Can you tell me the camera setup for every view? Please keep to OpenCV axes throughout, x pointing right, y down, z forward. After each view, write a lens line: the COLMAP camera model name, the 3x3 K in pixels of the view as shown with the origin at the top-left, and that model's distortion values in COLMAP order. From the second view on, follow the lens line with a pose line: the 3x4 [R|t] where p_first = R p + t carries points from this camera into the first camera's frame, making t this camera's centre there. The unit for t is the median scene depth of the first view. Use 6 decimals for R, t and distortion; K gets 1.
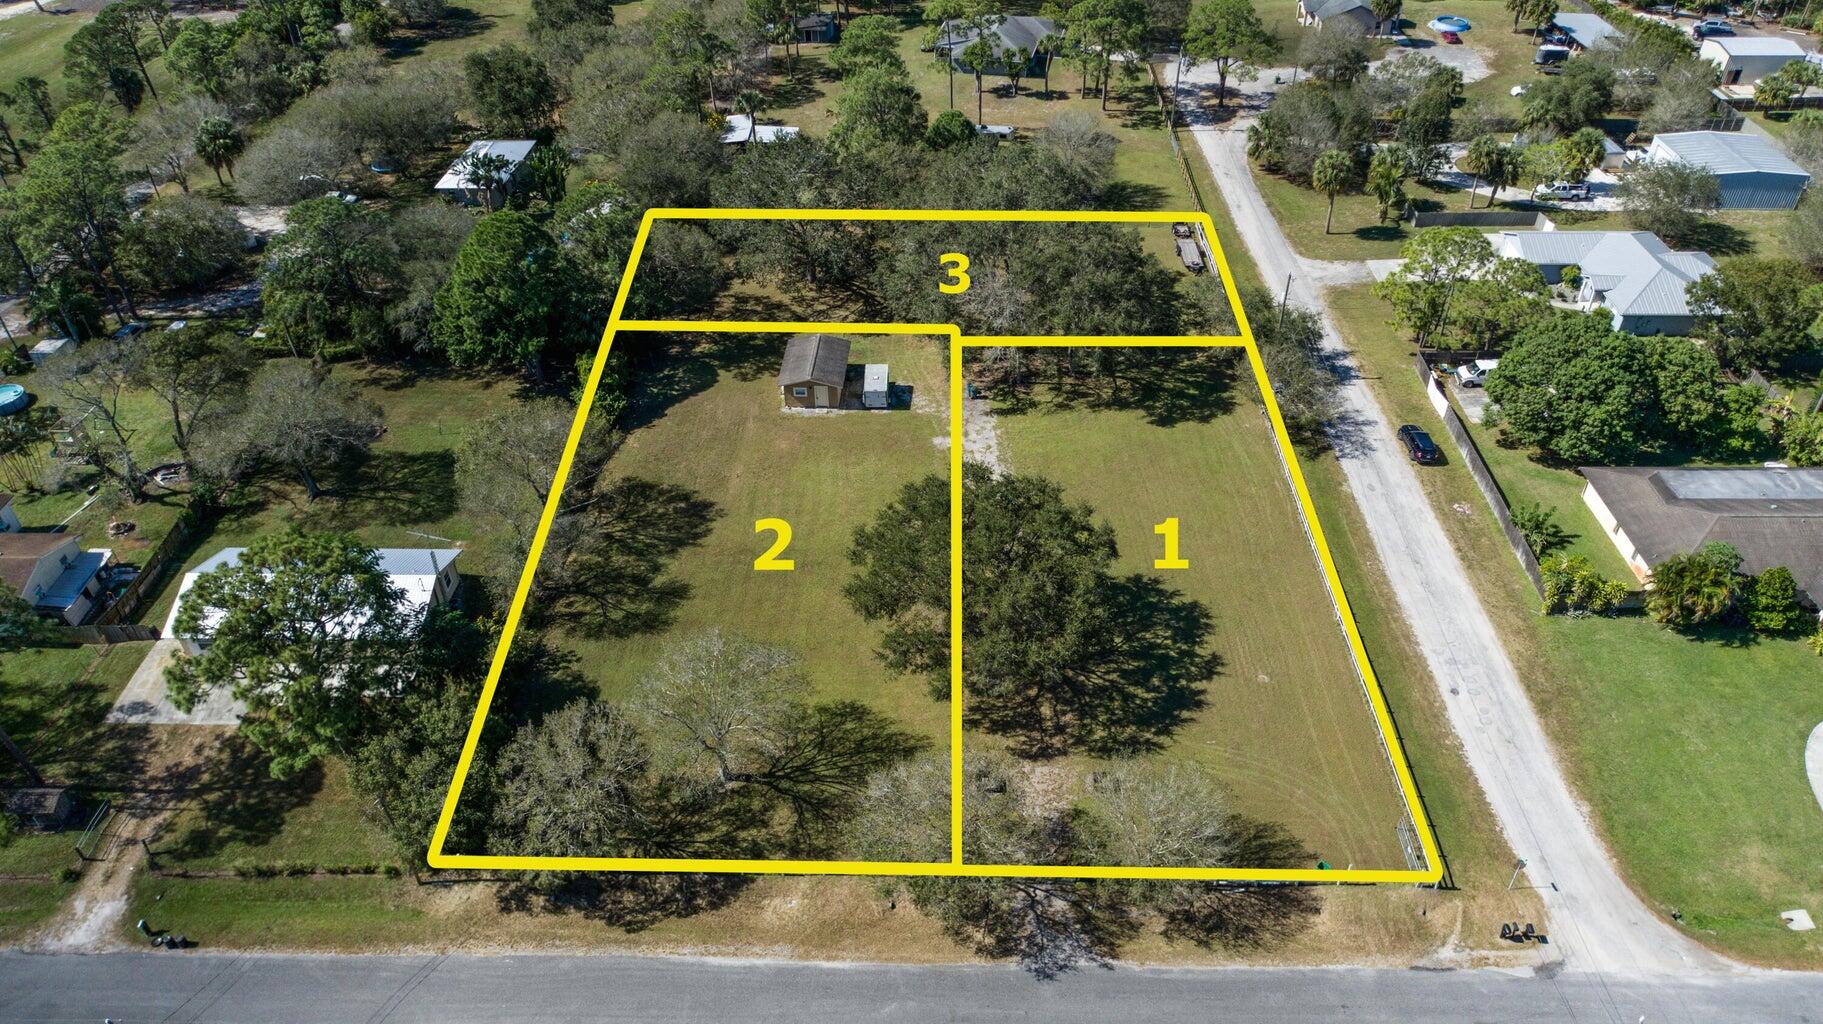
lens RADIAL K [[1240.9, 0, 911.5], [0, 1240.9, 512.0], [0, 0, 1]] dist [0.007027, 0.001238]
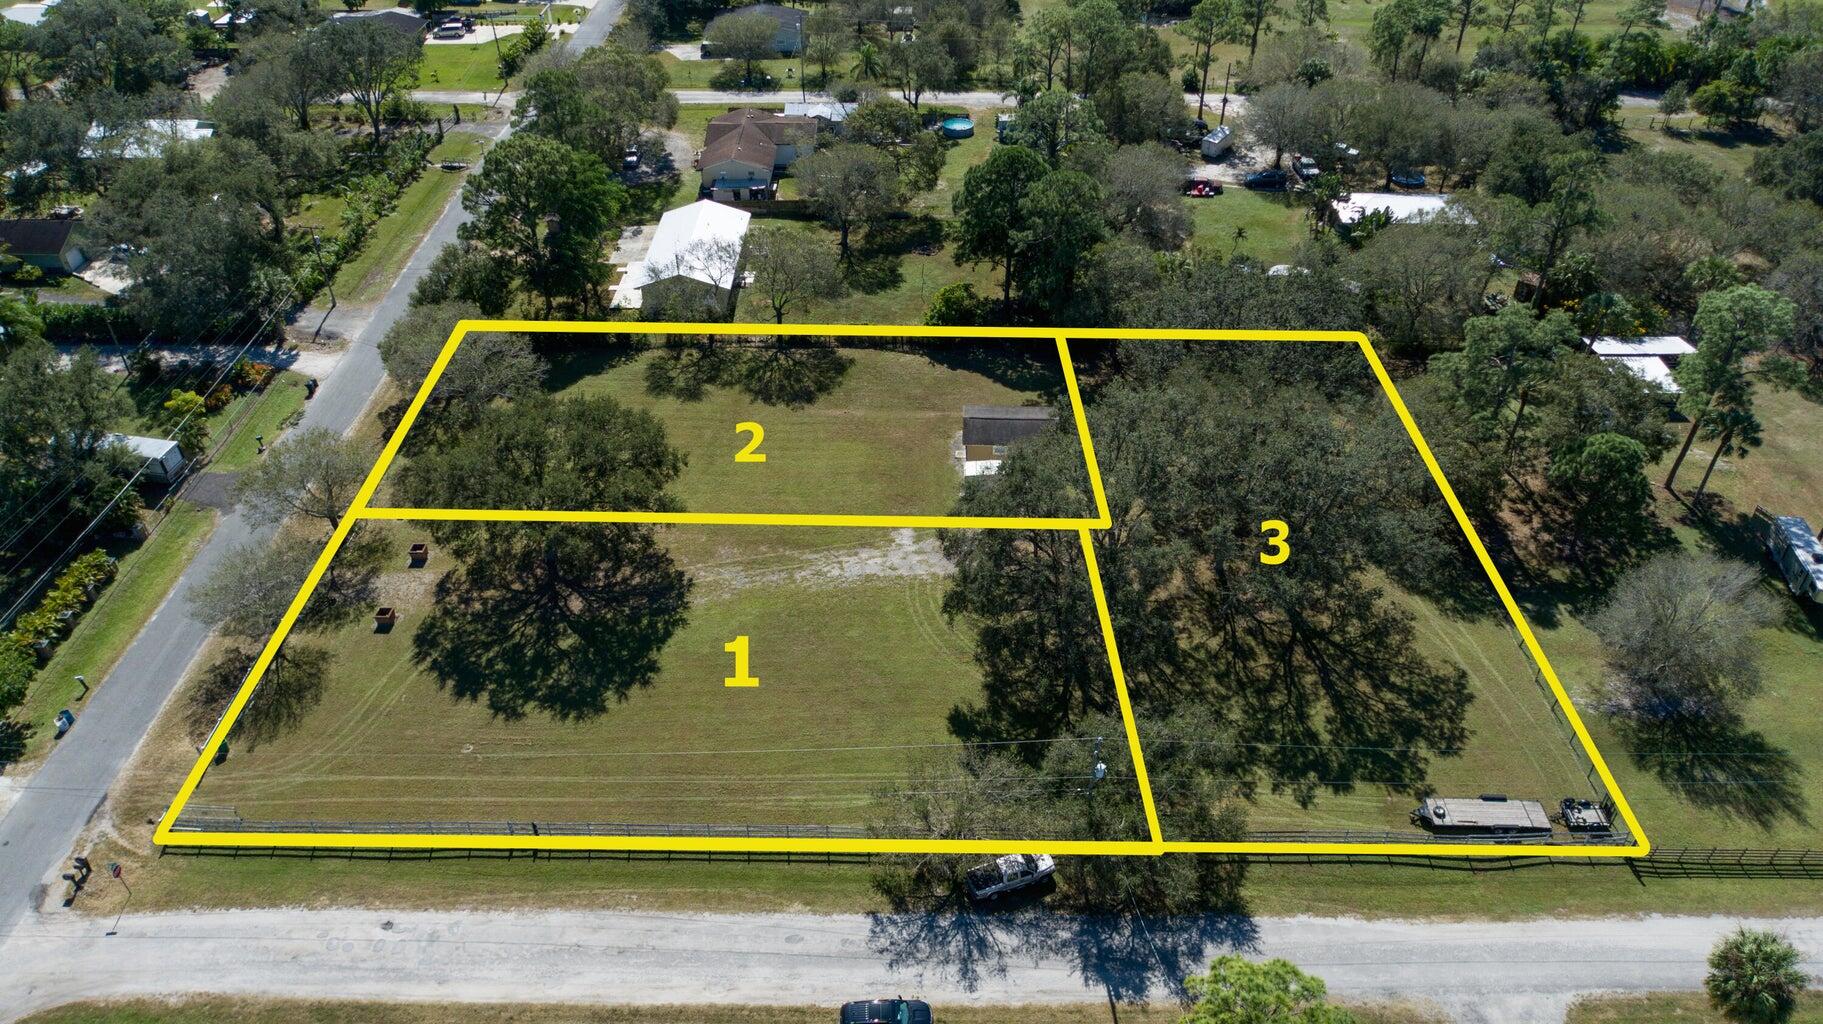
lens RADIAL K [[1240.9, 0, 911.5], [0, 1240.9, 512.0], [0, 0, 1]] dist [0.007027, 0.001238]
pose [[0.013890, 0.621459, -0.783323, 0.806448], [-0.615987, 0.622409, 0.482873, -0.561710], [0.787634, 0.475810, 0.391456, 0.709553]]
